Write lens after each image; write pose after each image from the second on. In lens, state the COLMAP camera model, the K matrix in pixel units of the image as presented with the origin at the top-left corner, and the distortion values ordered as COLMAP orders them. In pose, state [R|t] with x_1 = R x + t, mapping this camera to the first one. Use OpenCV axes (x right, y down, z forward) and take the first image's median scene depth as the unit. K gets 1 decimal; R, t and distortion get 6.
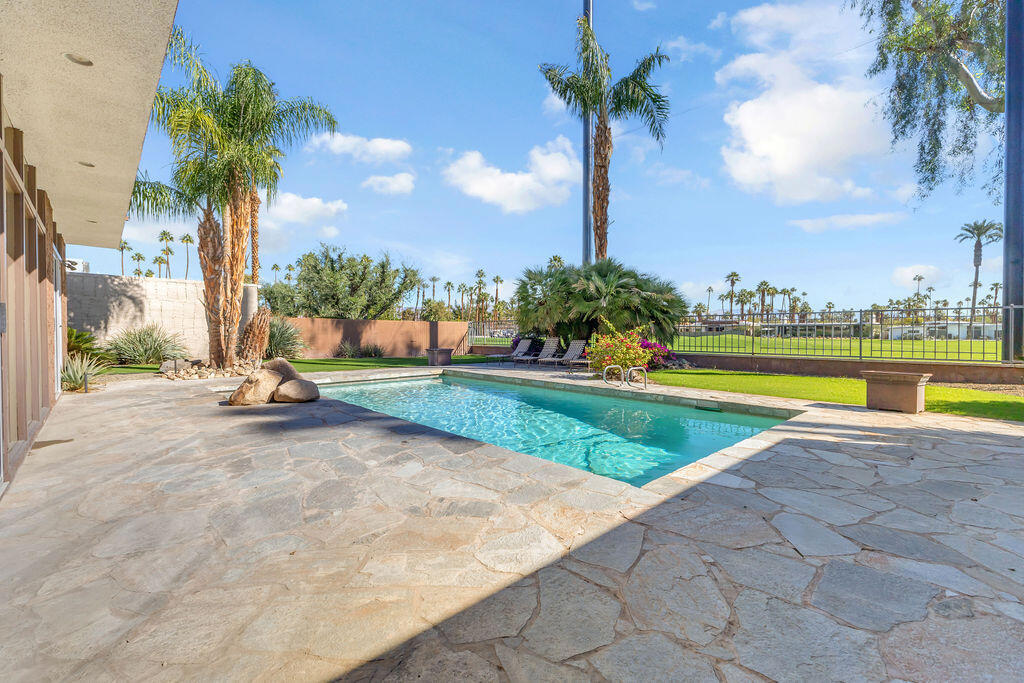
lens RADIAL K [[441.0, 0, 514.8], [0, 441.0, 339.1], [0, 0, 1]] dist [0.011629, -0.002093]
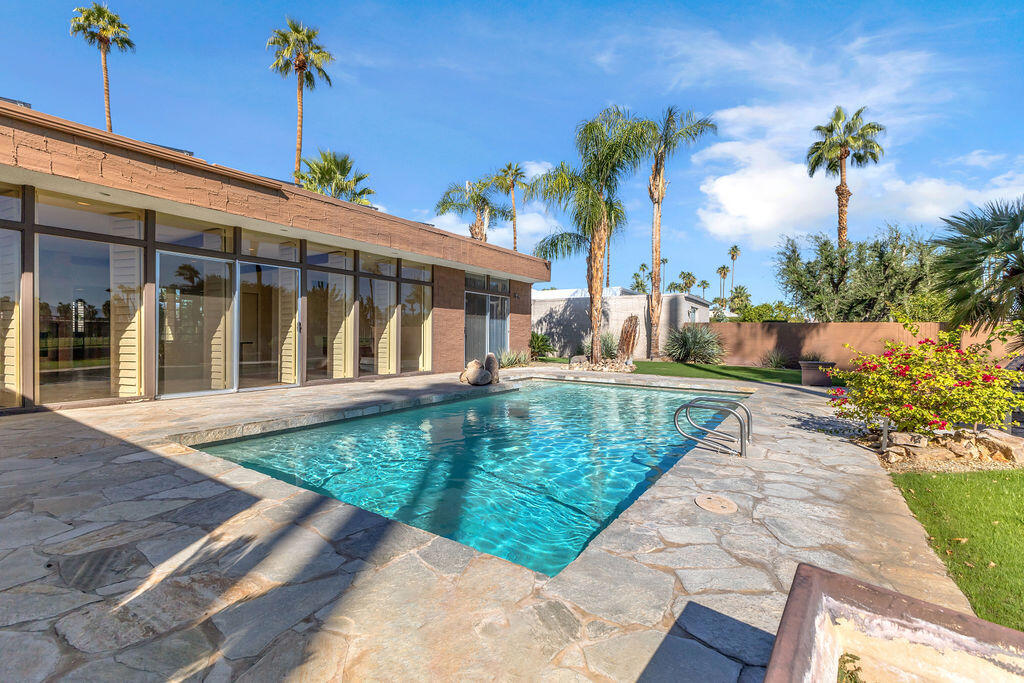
lens RADIAL K [[441.0, 0, 512.9], [0, 441.0, 337.4], [0, 0, 1]] dist [0.011629, -0.002093]
pose [[0.219063, 0.006542, -0.975689, 0.455872], [-0.026669, 0.999644, 0.000715, -0.005138], [0.975346, 0.025864, 0.219160, 0.424596]]
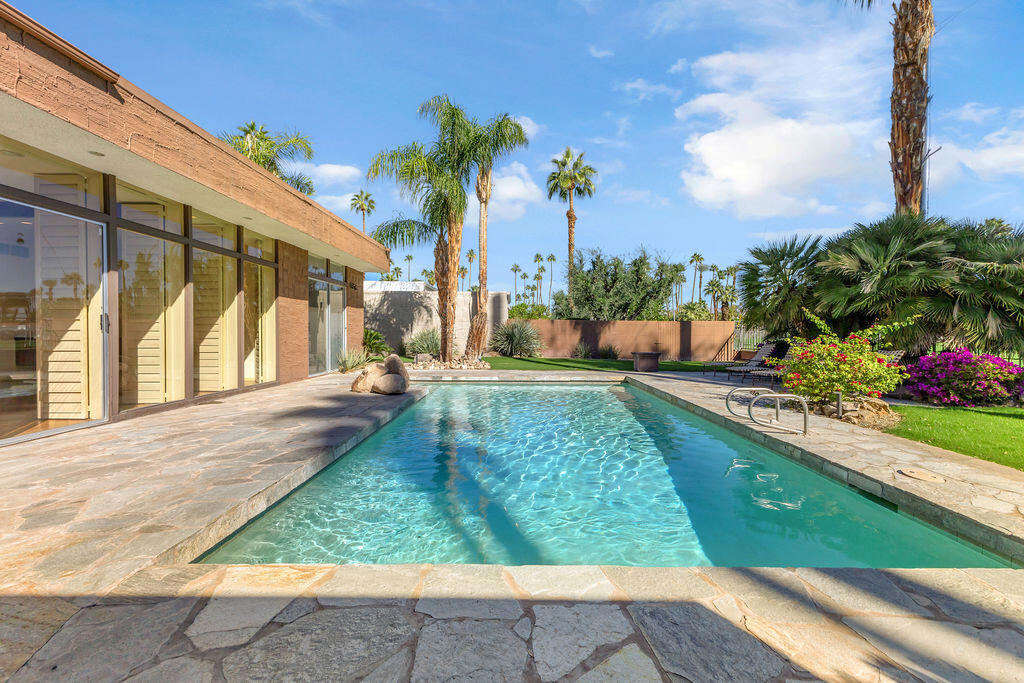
lens RADIAL K [[441.0, 0, 509.8], [0, 441.0, 338.2], [0, 0, 1]] dist [0.011629, -0.002093]
pose [[0.727303, 0.012333, -0.686206, 0.257328], [-0.016031, 0.999871, 0.000980, -0.003331], [0.686129, 0.010288, 0.727407, 0.200114]]
